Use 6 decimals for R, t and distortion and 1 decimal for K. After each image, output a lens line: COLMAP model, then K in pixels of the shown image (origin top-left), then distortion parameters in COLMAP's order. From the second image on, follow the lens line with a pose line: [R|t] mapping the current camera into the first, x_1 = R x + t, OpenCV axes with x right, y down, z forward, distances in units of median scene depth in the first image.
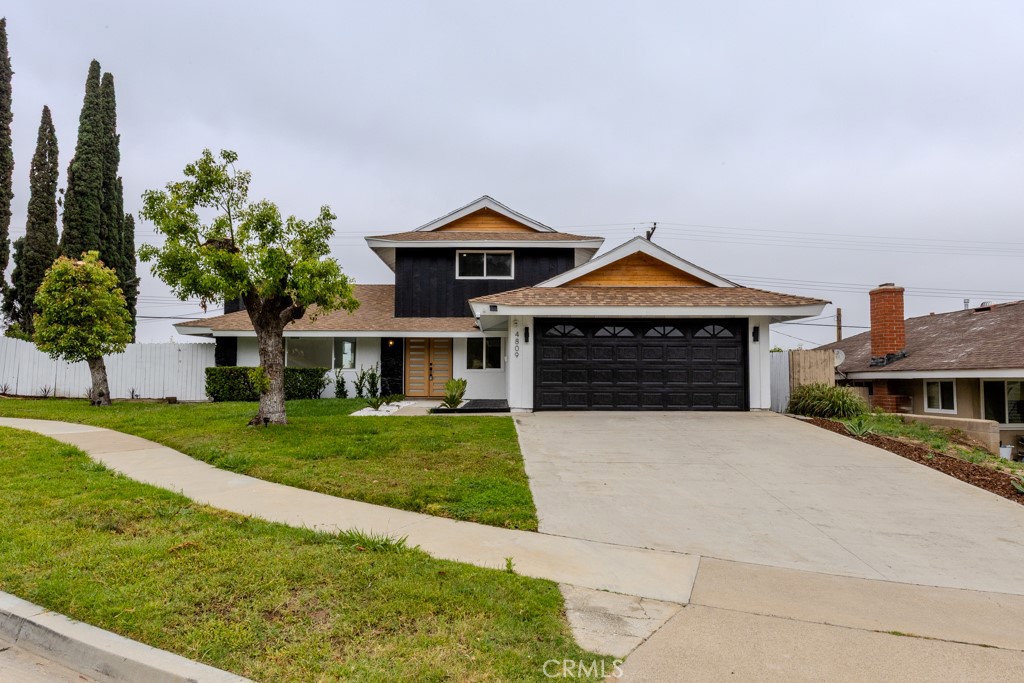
lens RADIAL K [[712.3, 0, 510.4], [0, 712.3, 340.5], [0, 0, 1]] dist [0.028576, 0.003099]
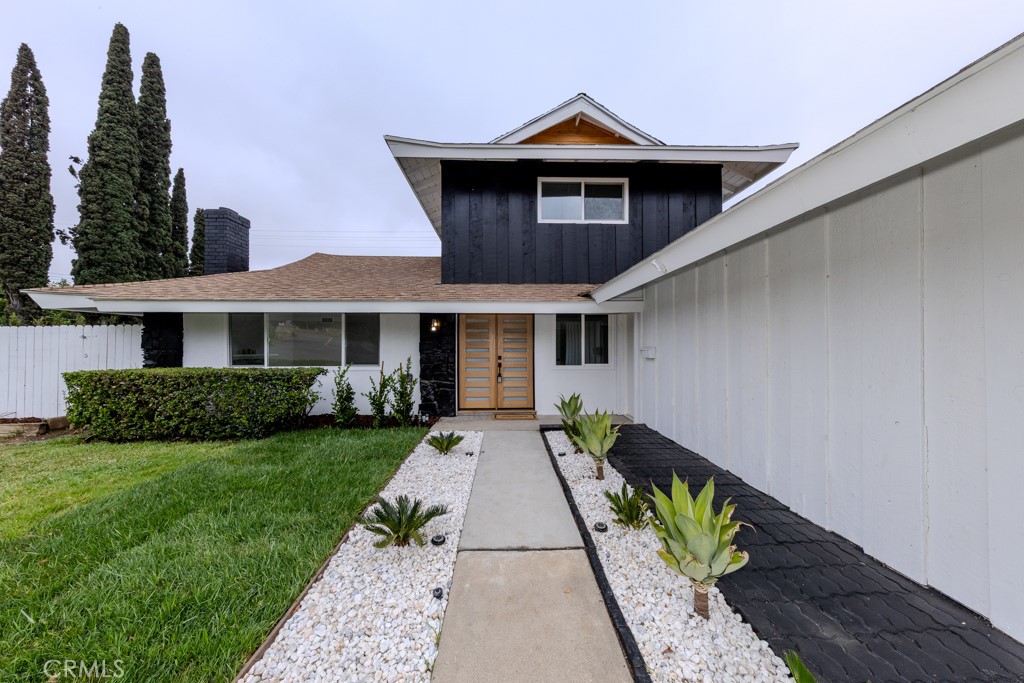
lens RADIAL K [[327.7, 0, 514.9], [0, 327.7, 344.6], [0, 0, 1]] dist [0.005230, -0.000371]
pose [[0.999627, -0.005016, 0.026849, -0.105146], [0.003640, 0.998689, 0.051057, 0.006657], [-0.027070, -0.050941, 0.998335, 0.705844]]
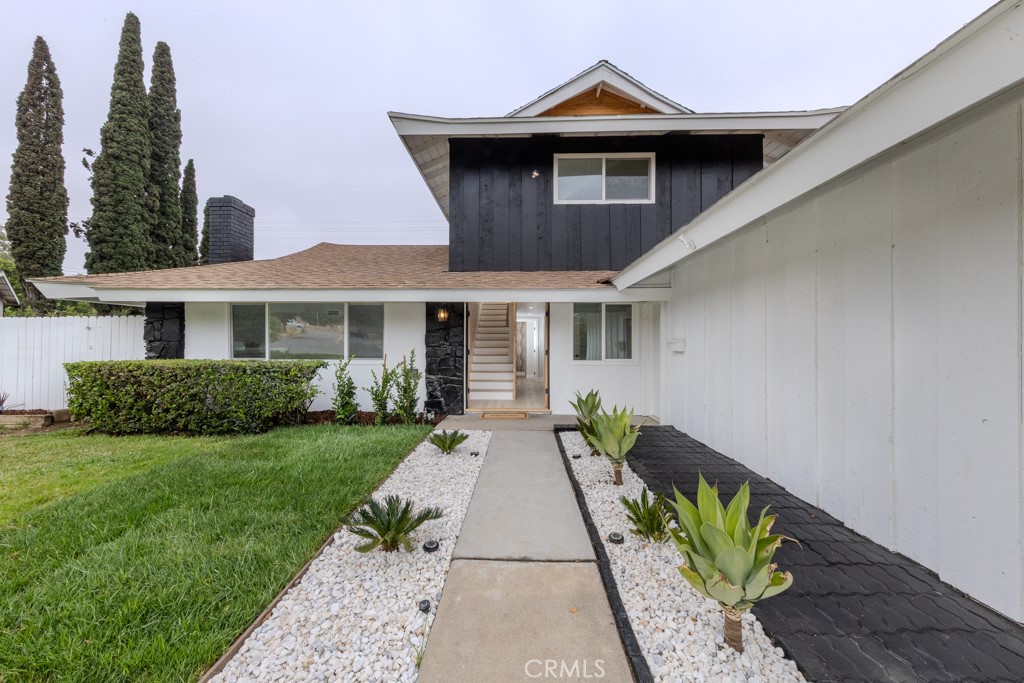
lens RADIAL K [[349.4, 0, 515.3], [0, 349.4, 342.4], [0, 0, 1]] dist [0.005511, -0.000124]
pose [[0.999638, -0.001448, -0.026881, -0.100266], [0.002799, 0.998730, 0.050299, 0.011303], [0.026774, -0.050356, 0.998372, 0.711938]]
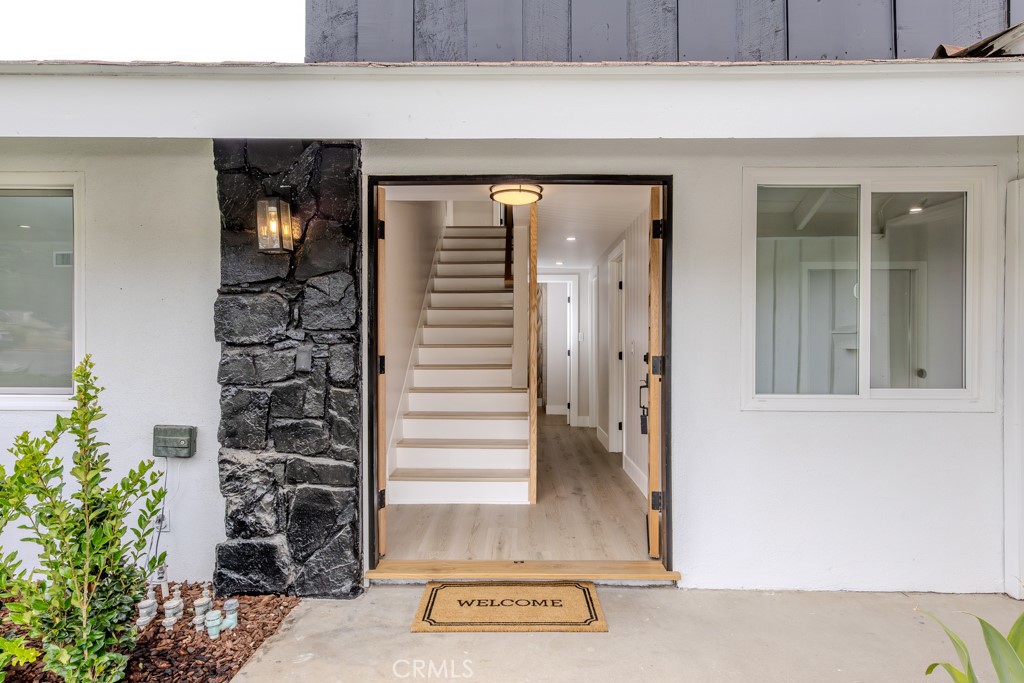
lens RADIAL K [[585.7, 0, 517.0], [0, 585.7, 341.9], [0, 0, 1]] dist [0.000818, 0.000052]
pose [[0.999858, -0.001484, -0.016800, -0.112614], [0.002561, 0.997927, 0.064307, 0.019694], [0.016669, -0.064341, 0.997789, 0.864222]]
